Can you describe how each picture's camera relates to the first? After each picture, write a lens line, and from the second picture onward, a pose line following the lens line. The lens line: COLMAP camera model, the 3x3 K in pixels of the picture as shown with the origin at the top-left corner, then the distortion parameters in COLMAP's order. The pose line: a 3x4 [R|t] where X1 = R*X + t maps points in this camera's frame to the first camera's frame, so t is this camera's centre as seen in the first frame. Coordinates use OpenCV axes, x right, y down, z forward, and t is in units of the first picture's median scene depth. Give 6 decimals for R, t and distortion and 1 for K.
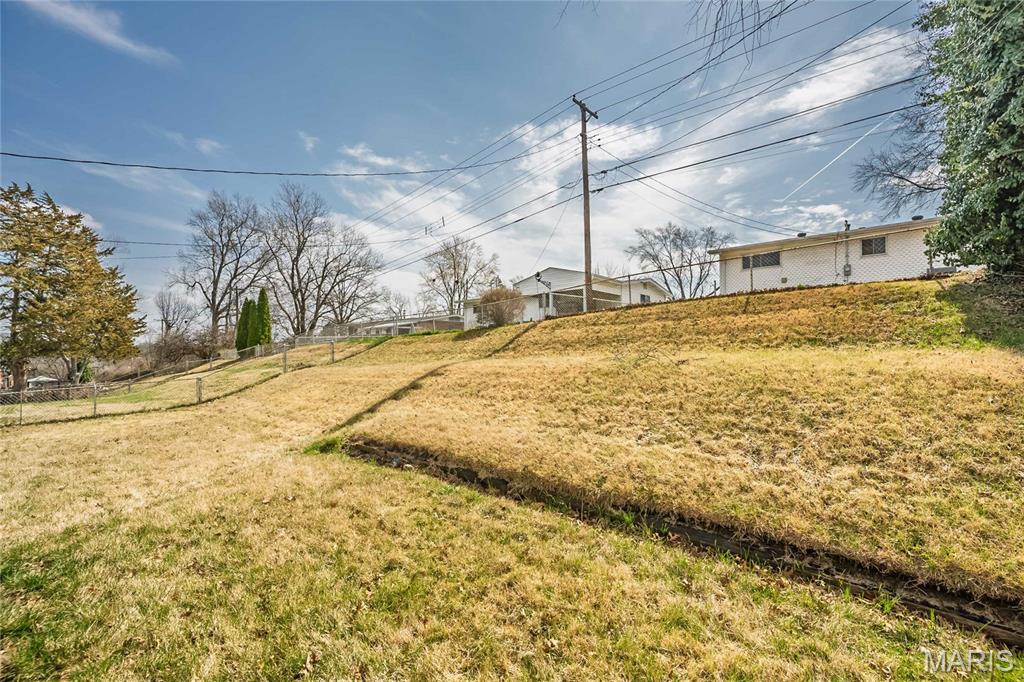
lens RADIAL K [[408.8, 0, 512.0], [0, 408.8, 341.0], [0, 0, 1]] dist [0.002211, 0.000166]
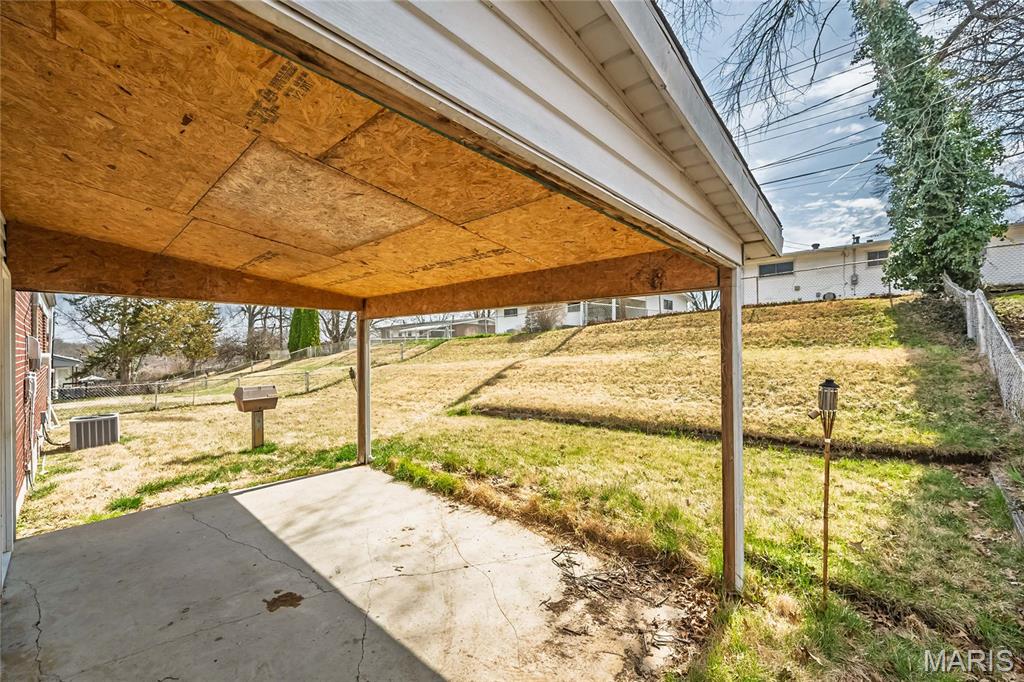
lens RADIAL K [[404.9, 0, 514.4], [0, 404.9, 339.9], [0, 0, 1]] dist [0.001011, 0.000131]
pose [[0.999034, 0.000886, -0.043937, -0.151370], [-0.001227, 0.999969, -0.007741, 0.000972], [0.043929, 0.007788, 0.999004, -0.380011]]
